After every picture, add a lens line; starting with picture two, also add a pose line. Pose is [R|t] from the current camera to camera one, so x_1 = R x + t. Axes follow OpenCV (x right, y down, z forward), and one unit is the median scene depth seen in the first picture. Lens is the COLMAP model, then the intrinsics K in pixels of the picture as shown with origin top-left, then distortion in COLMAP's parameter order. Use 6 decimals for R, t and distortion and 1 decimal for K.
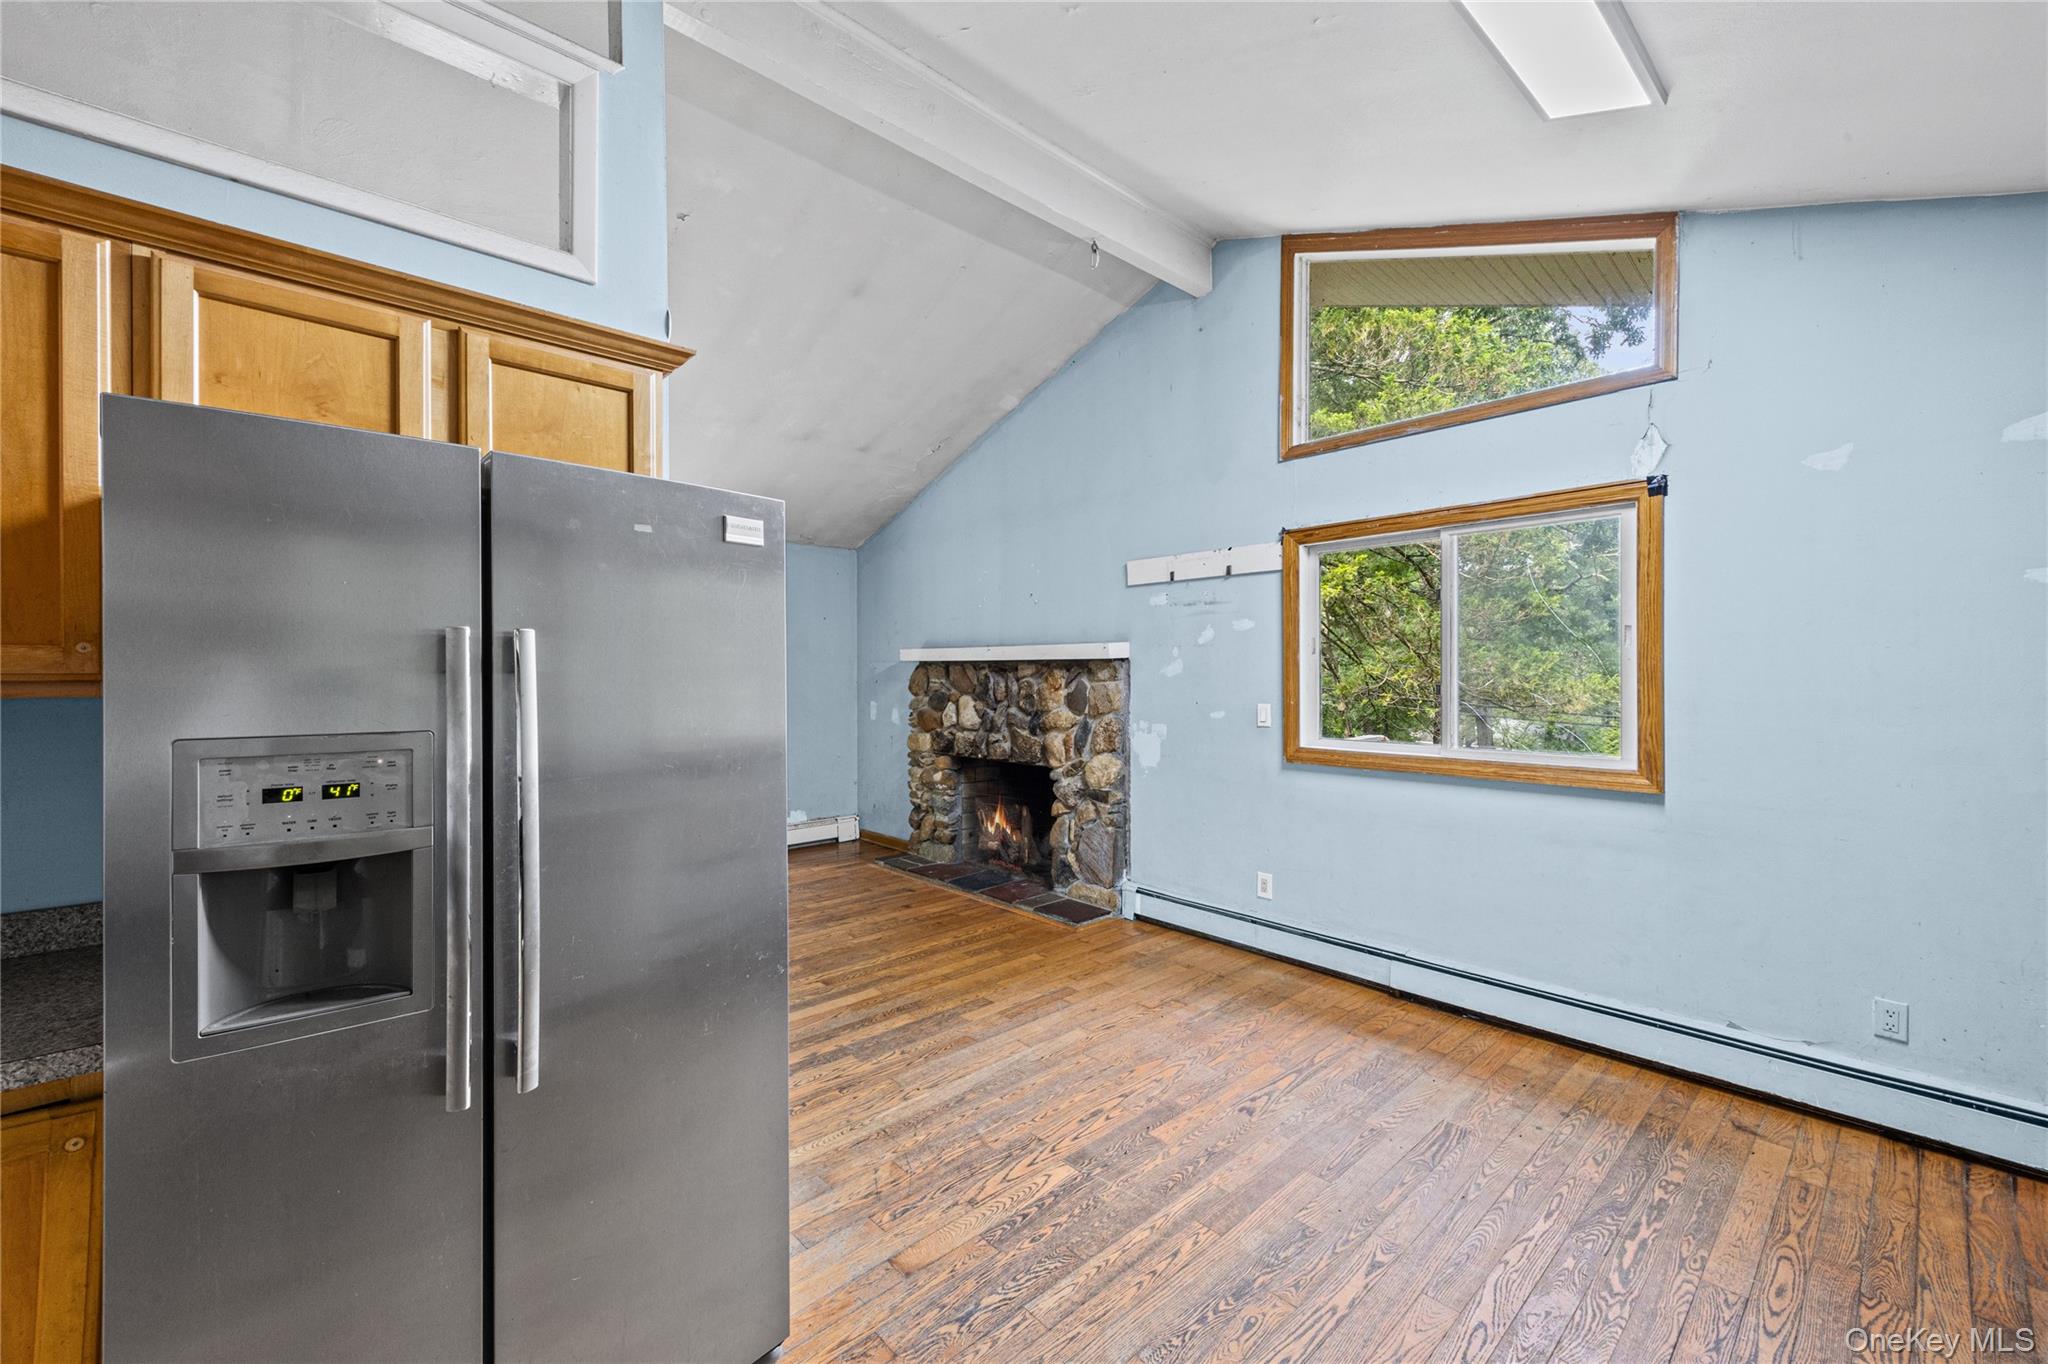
lens RADIAL K [[810.9, 0, 1027.8], [0, 810.9, 679.1], [0, 0, 1]] dist [0.007060, -0.000590]
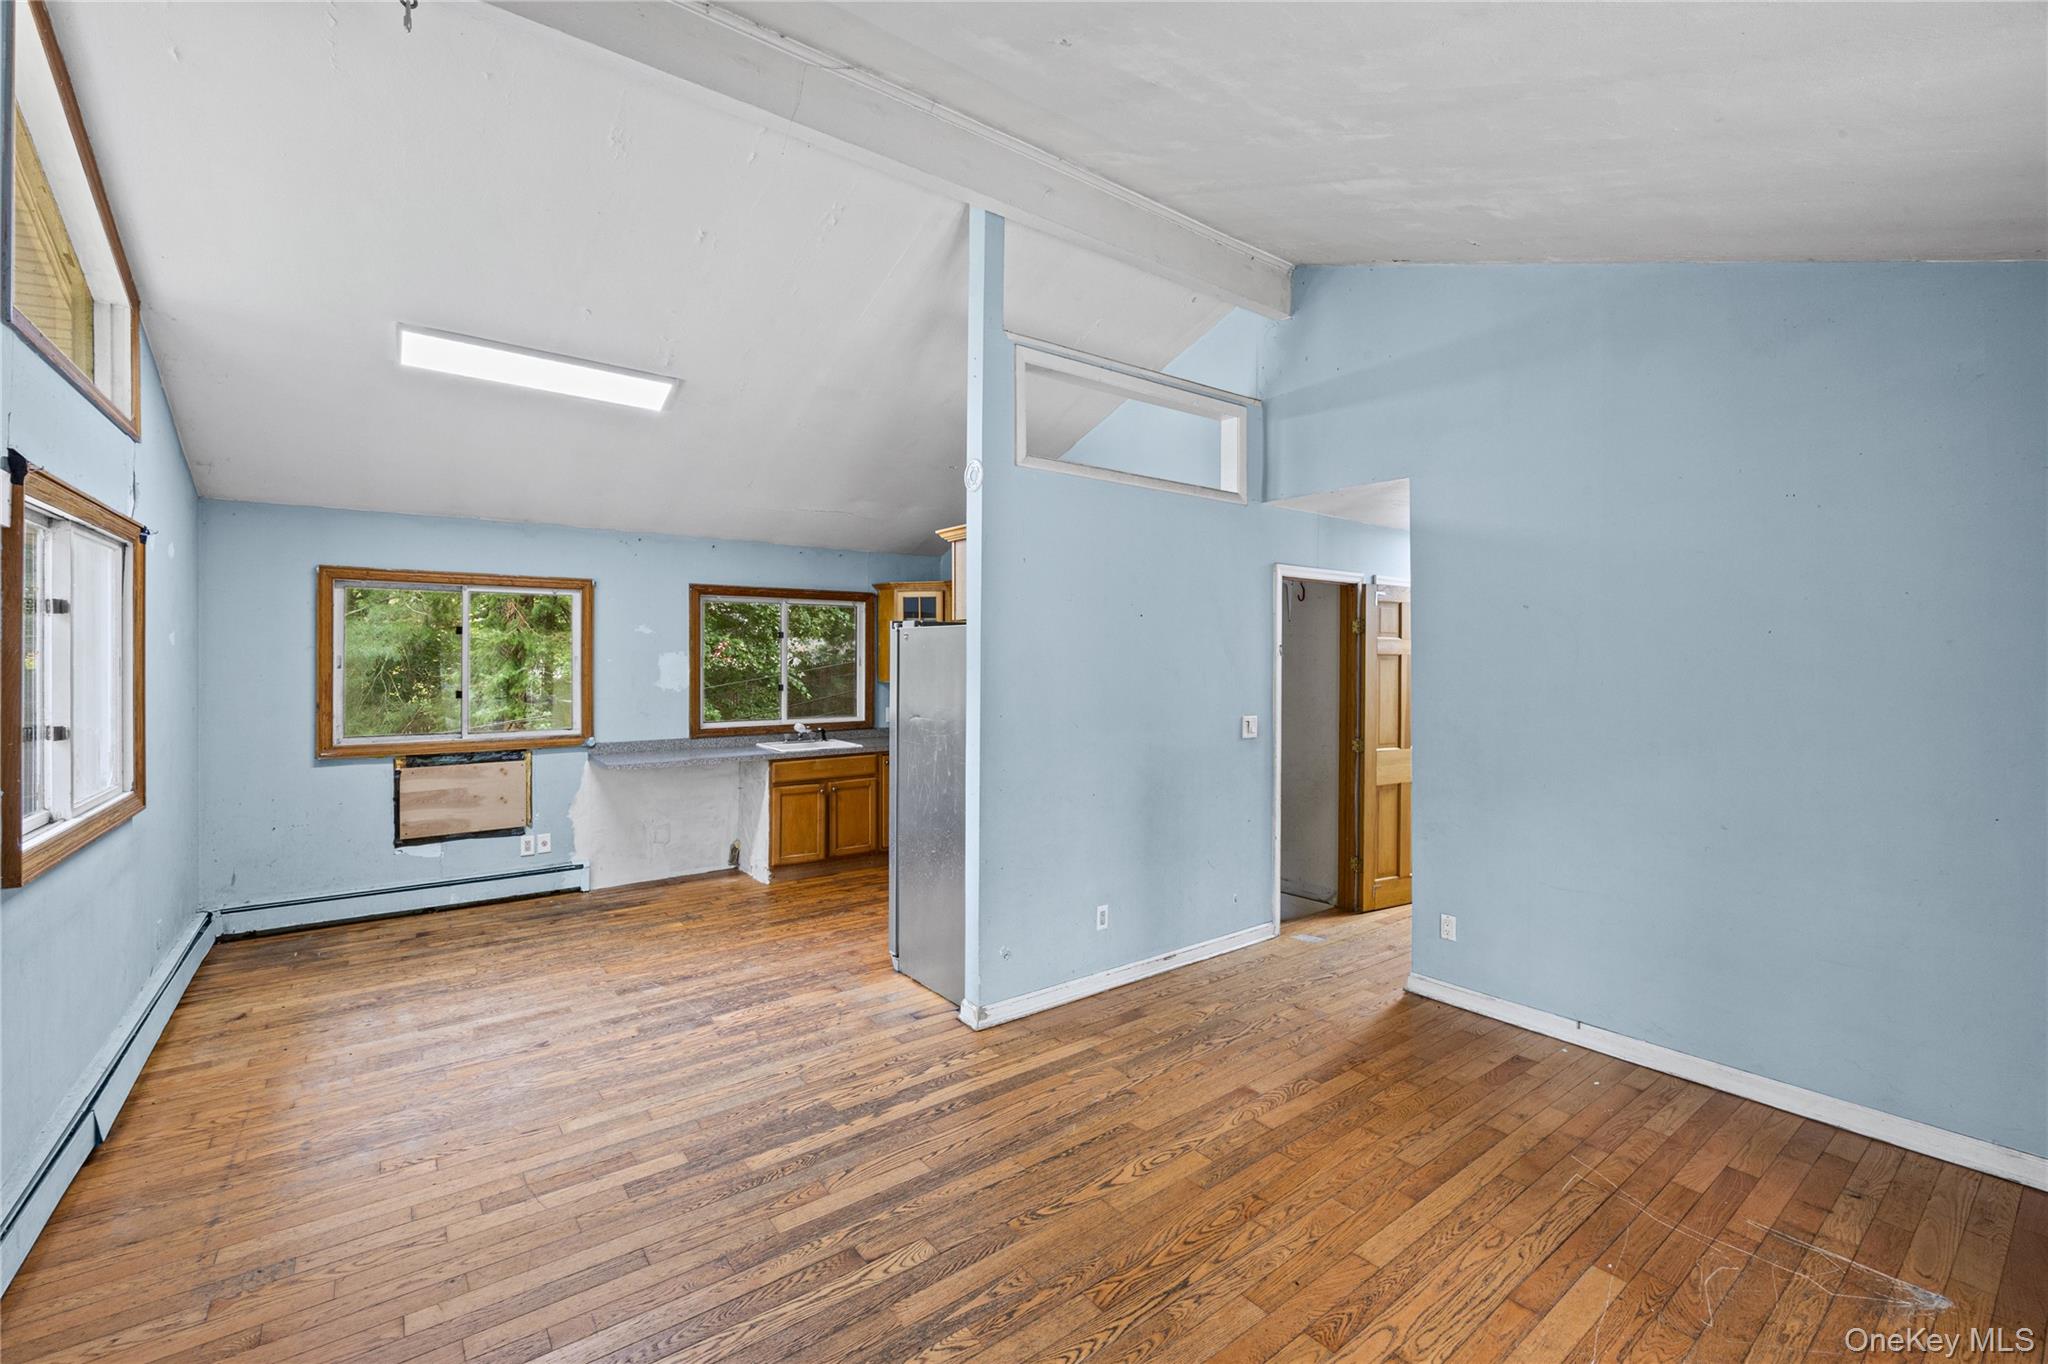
lens RADIAL K [[864.3, 0, 1028.2], [0, 864.3, 657.9], [0, 0, 1]] dist [-0.009632, -0.000123]
pose [[-0.995663, 0.002171, 0.093003, -0.328176], [0.002528, 0.999990, 0.003725, -0.040272], [-0.092994, 0.003944, -0.995659, 1.219304]]
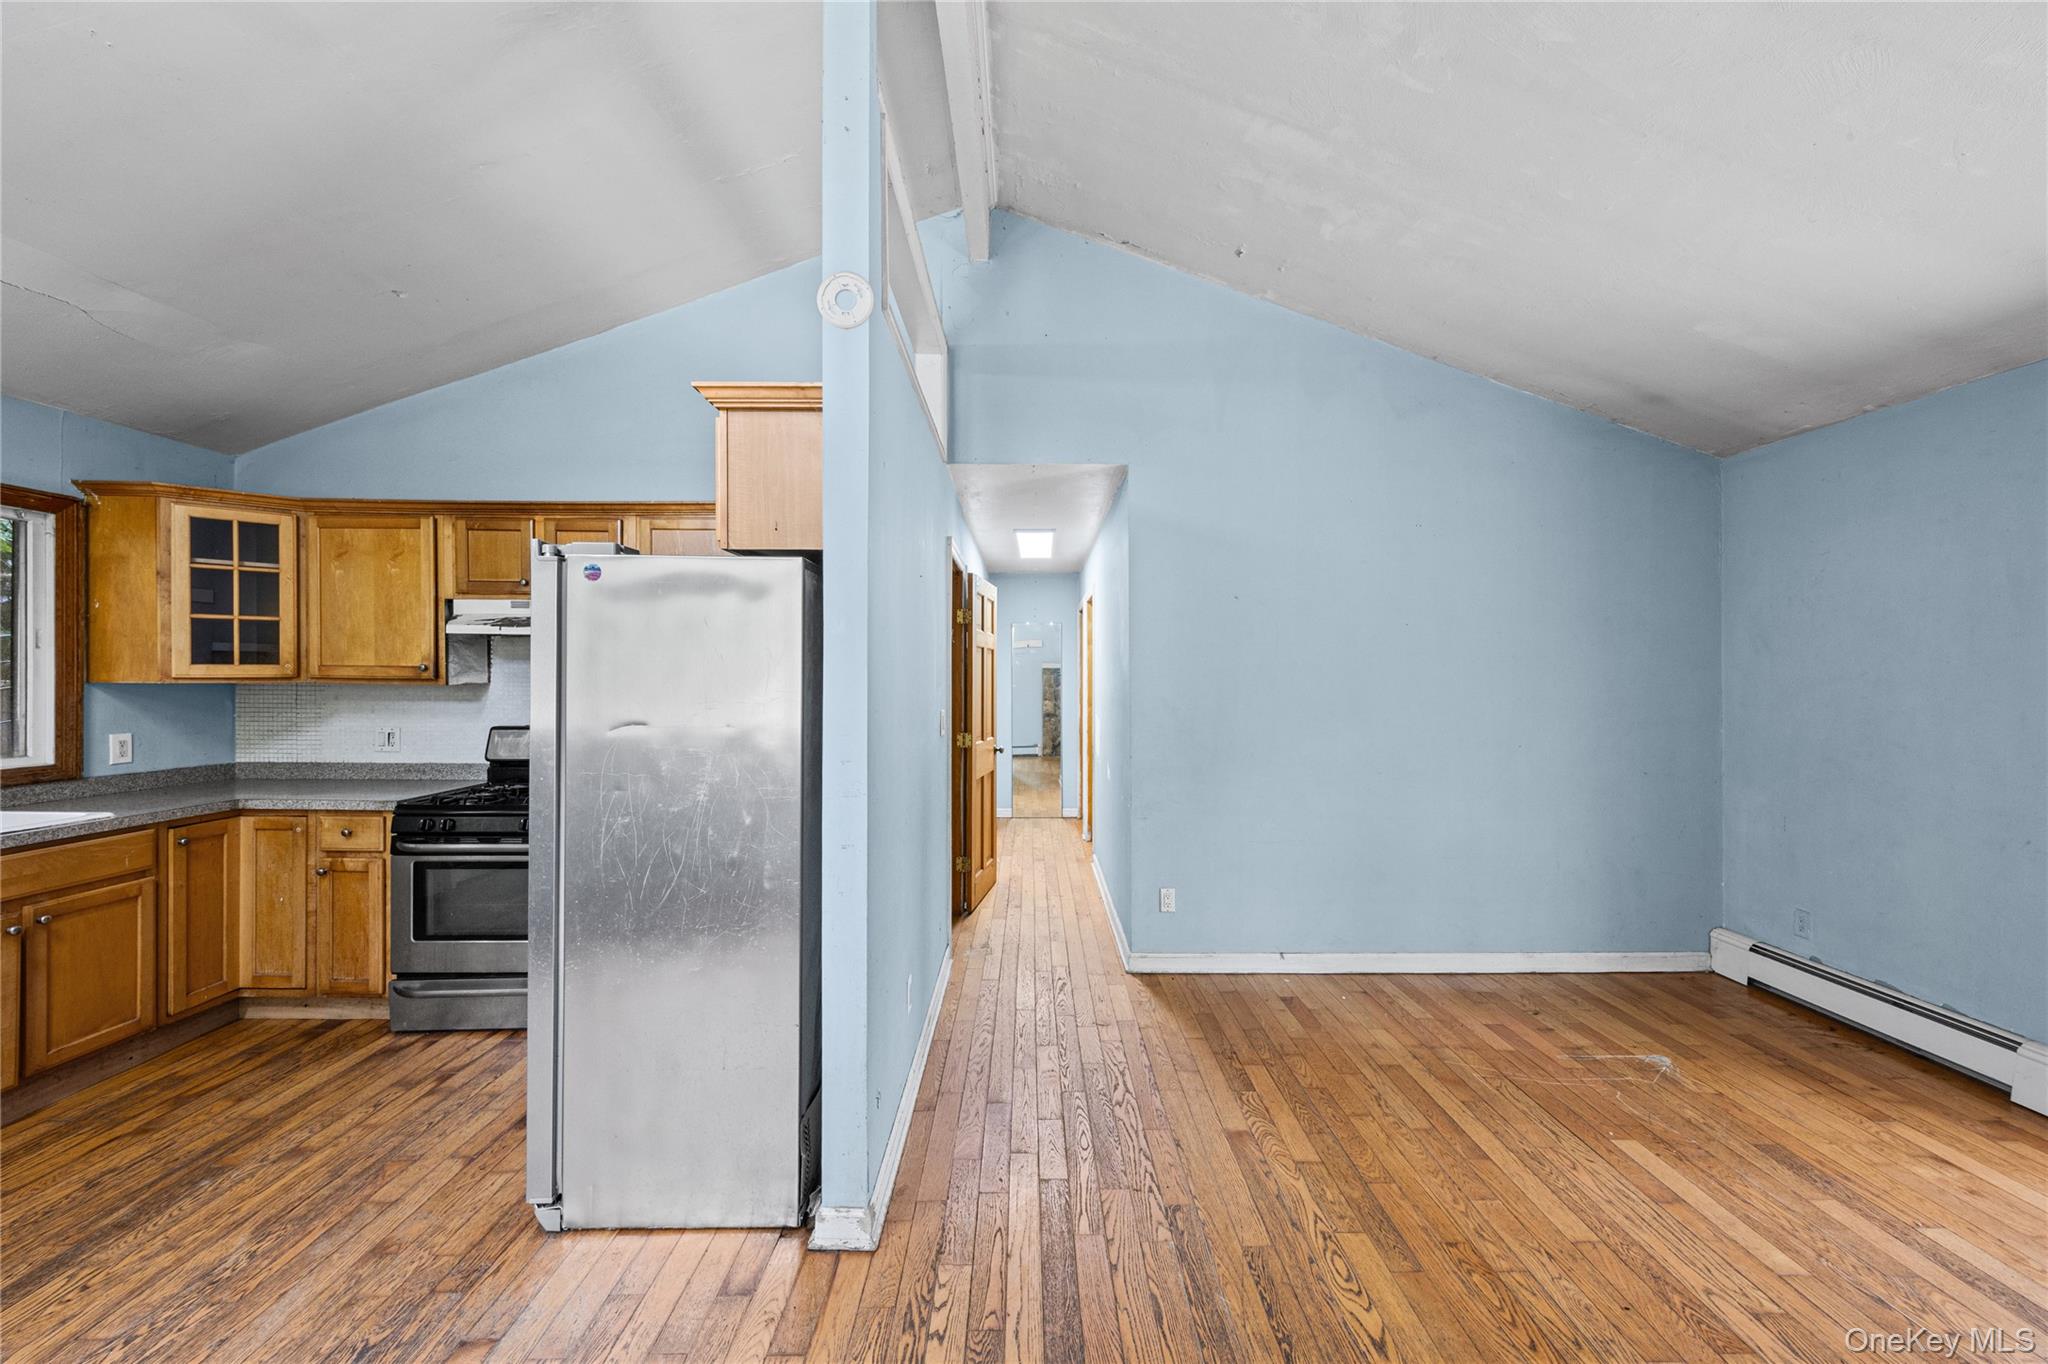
lens RADIAL K [[810.9, 0, 1027.8], [0, 810.9, 679.1], [0, 0, 1]] dist [0.007060, -0.000590]
pose [[-0.673252, 0.003114, -0.739406, 0.037899], [-0.003866, 0.999963, 0.007731, -0.006129], [0.739403, 0.008064, -0.673215, 0.811768]]
